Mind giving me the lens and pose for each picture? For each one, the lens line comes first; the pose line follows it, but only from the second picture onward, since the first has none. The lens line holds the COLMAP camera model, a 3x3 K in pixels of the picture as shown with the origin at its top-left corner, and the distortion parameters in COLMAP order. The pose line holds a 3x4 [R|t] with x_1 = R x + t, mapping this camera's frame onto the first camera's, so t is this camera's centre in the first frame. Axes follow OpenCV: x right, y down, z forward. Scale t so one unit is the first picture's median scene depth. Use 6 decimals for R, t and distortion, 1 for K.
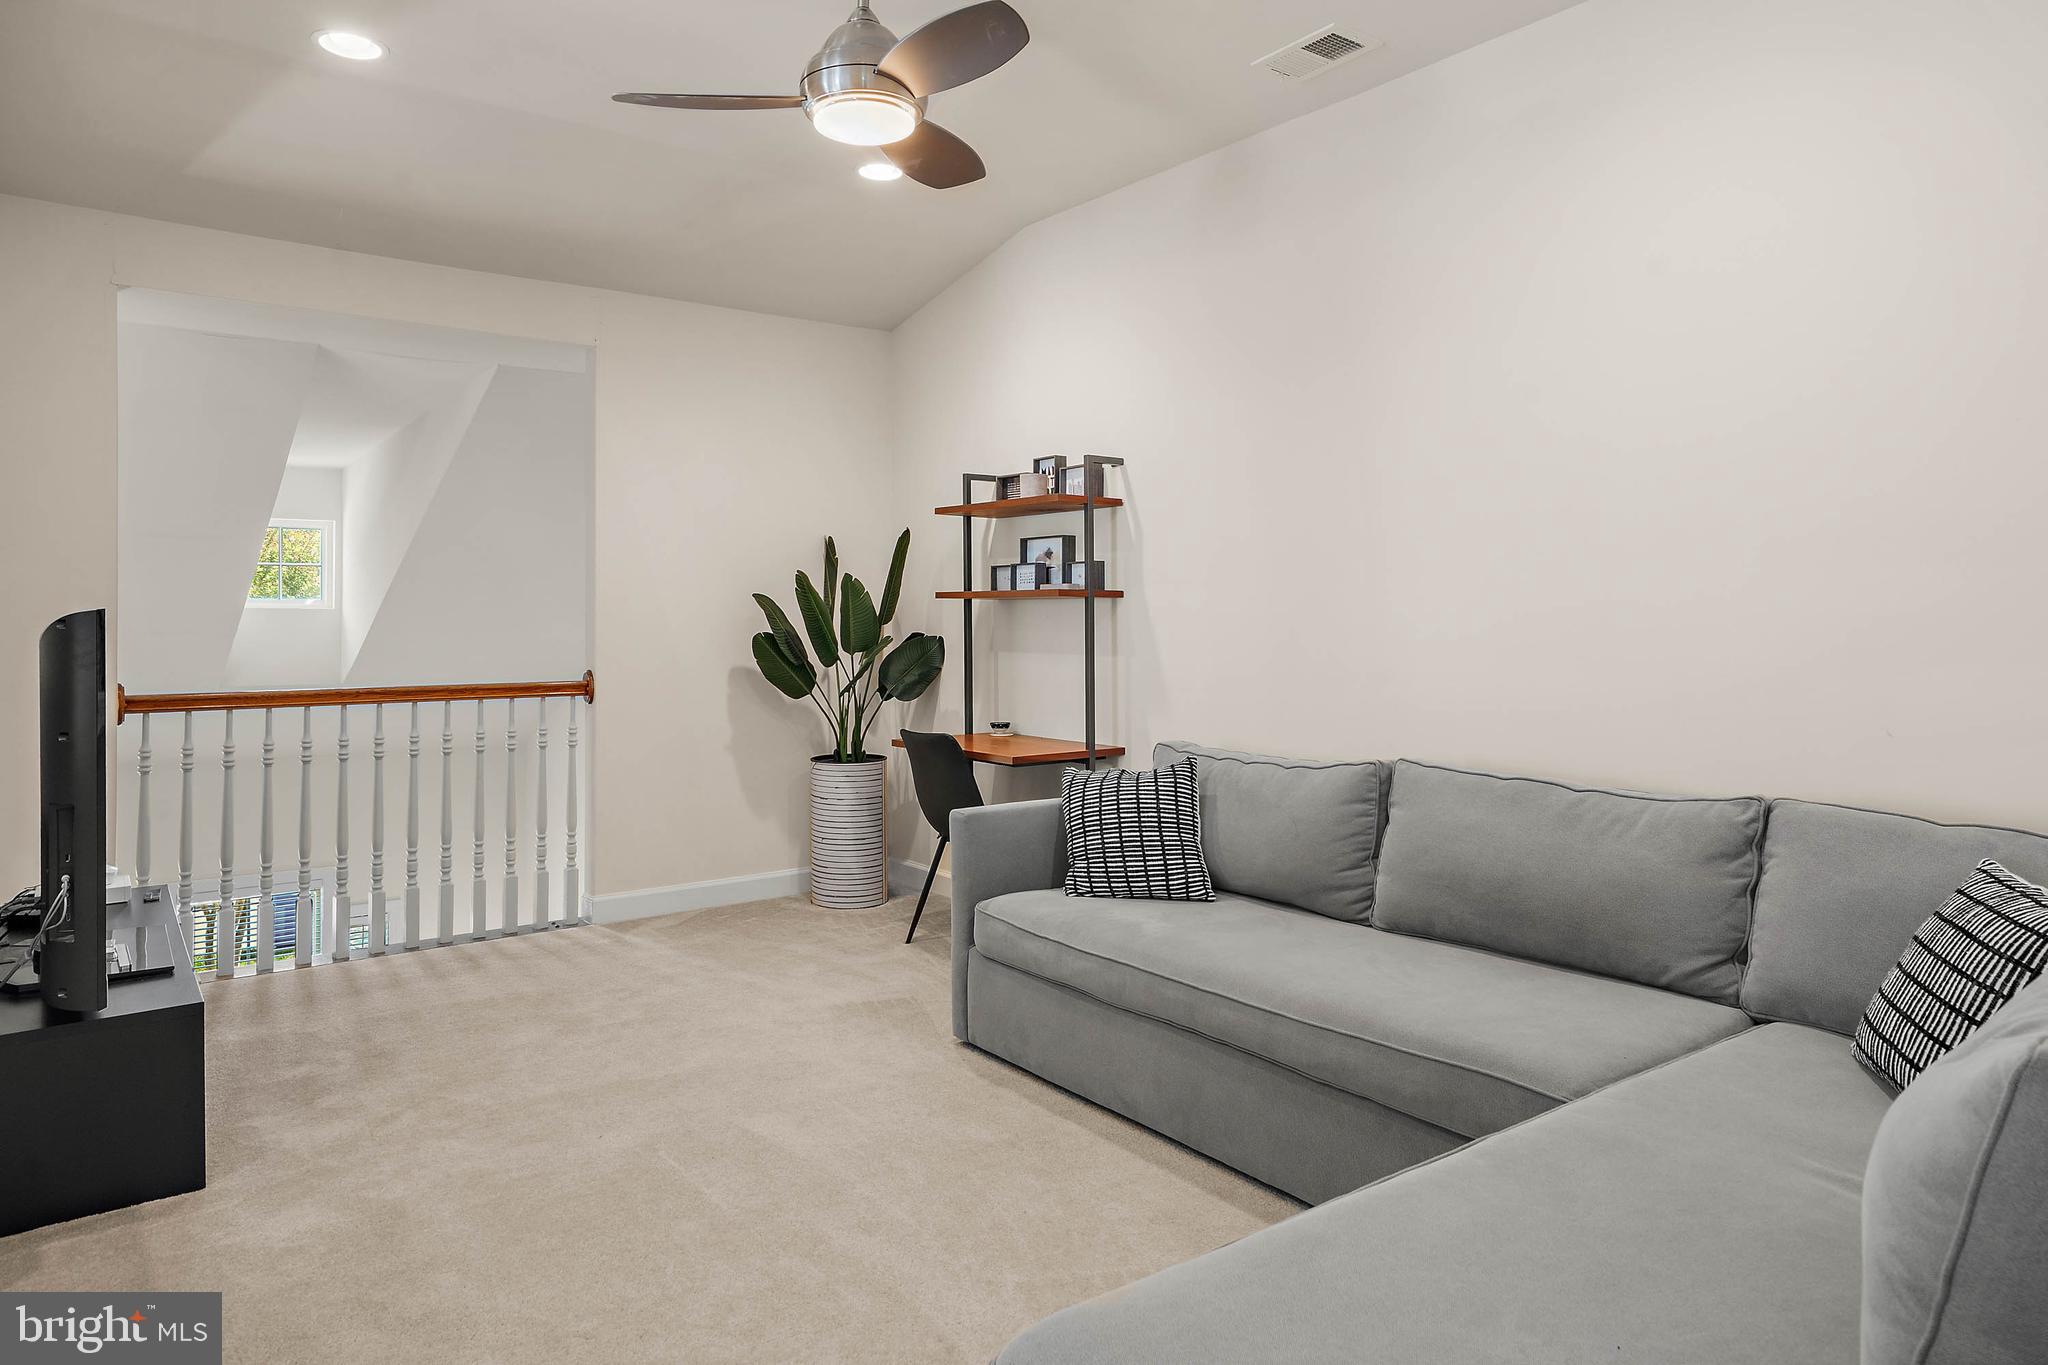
lens RADIAL K [[1210.3, 0, 985.6], [0, 1210.3, 635.1], [0, 0, 1]] dist [0.004976, -0.004327]
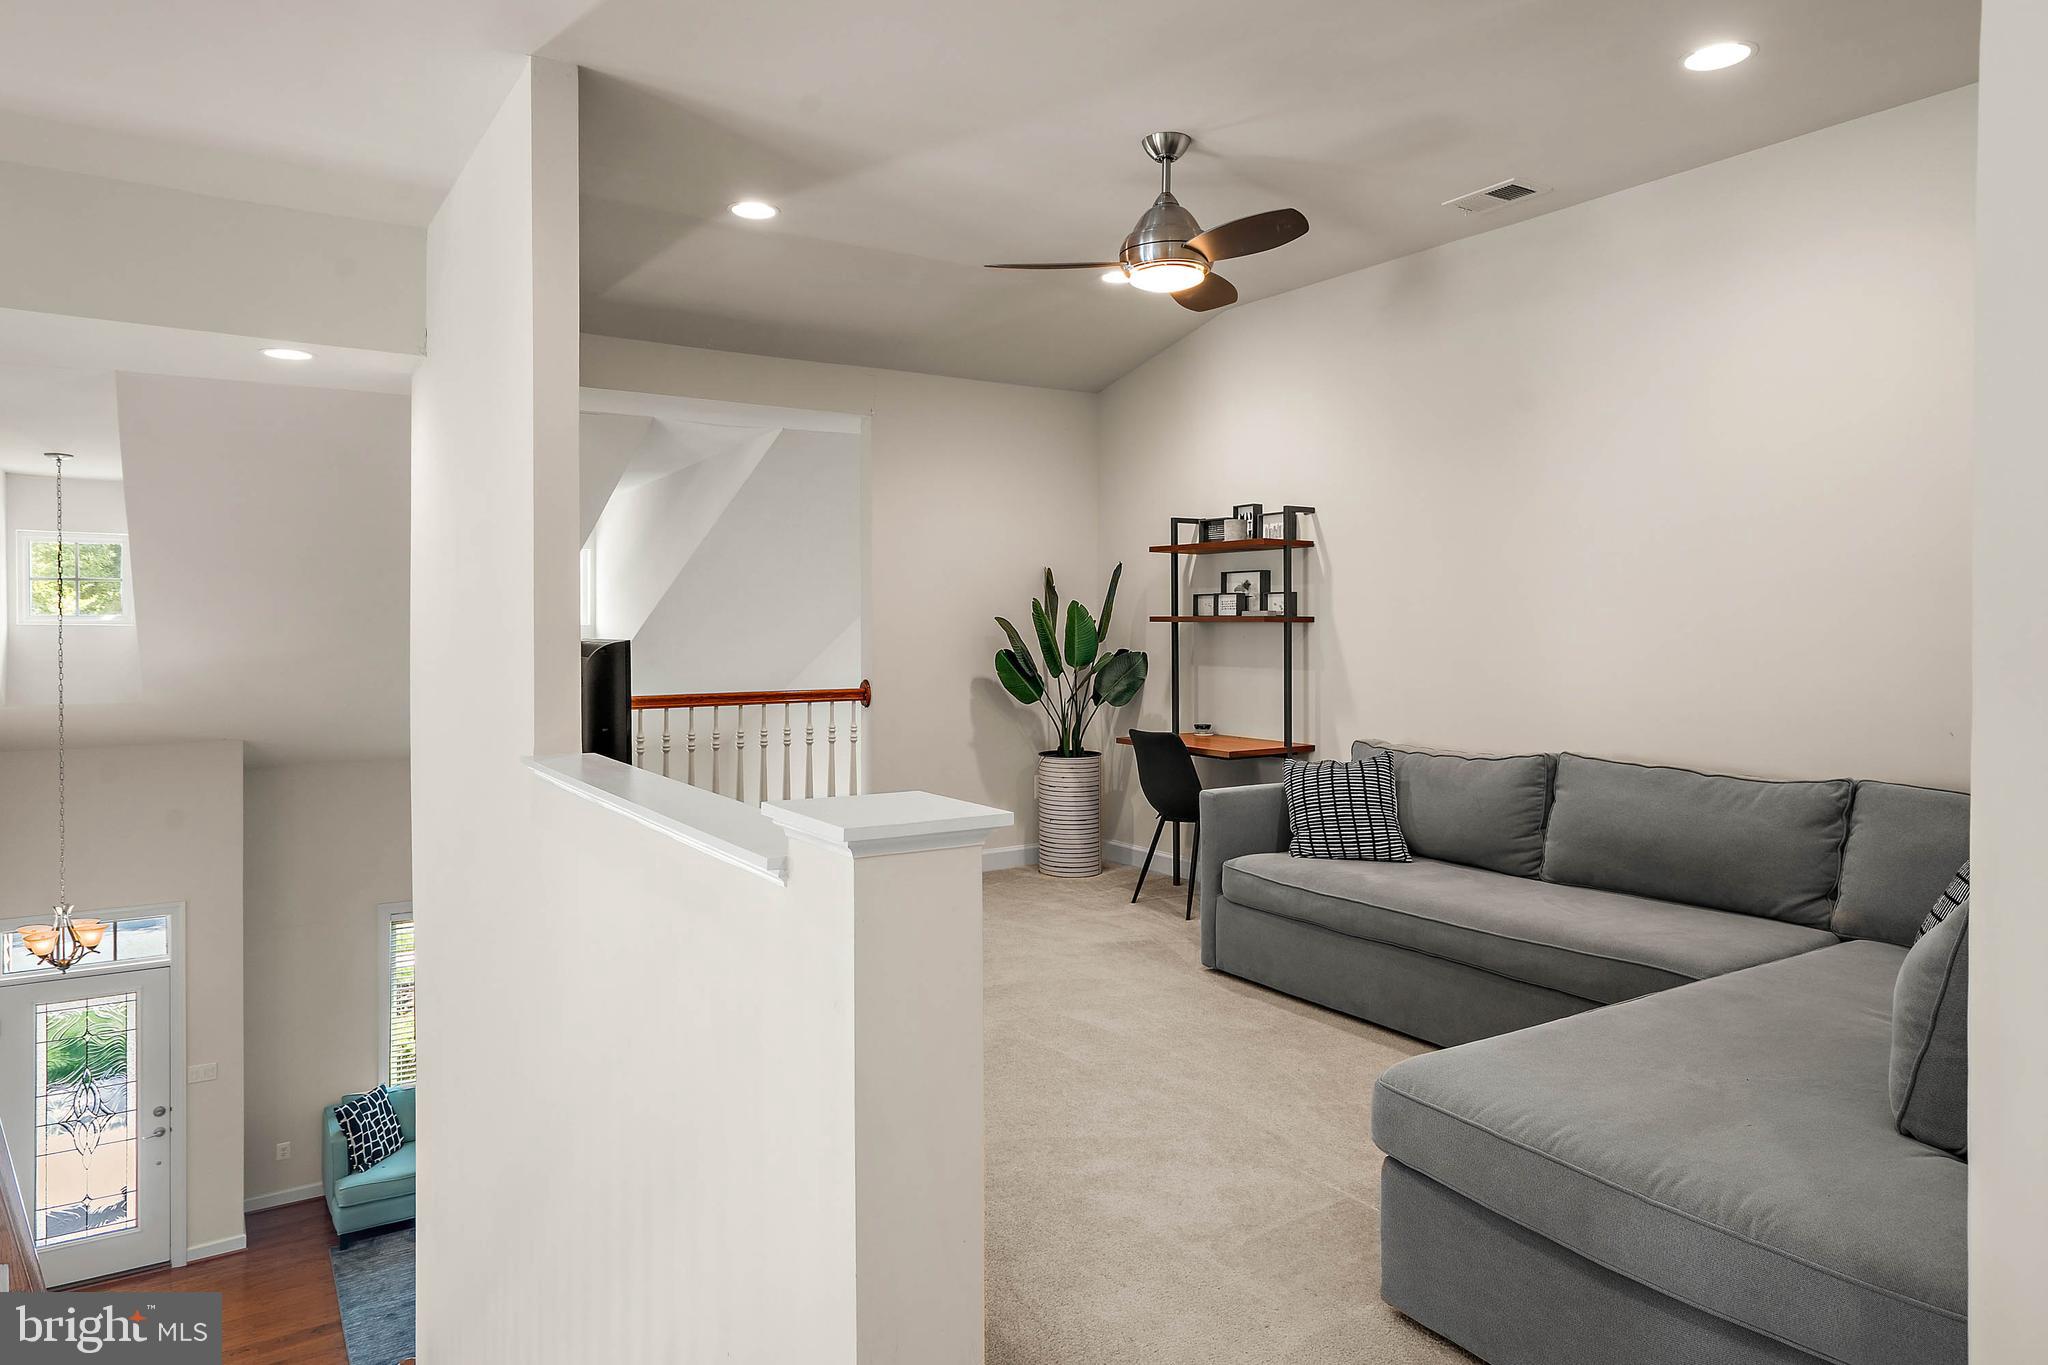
lens RADIAL K [[1210.3, 0, 984.4], [0, 1210.3, 663.1], [0, 0, 1]] dist [0.004976, -0.004327]
pose [[0.997847, 0.002327, -0.065543, -0.191731], [-0.001128, 0.999832, 0.018310, -0.016641], [0.065574, -0.018197, 0.997682, -0.333577]]
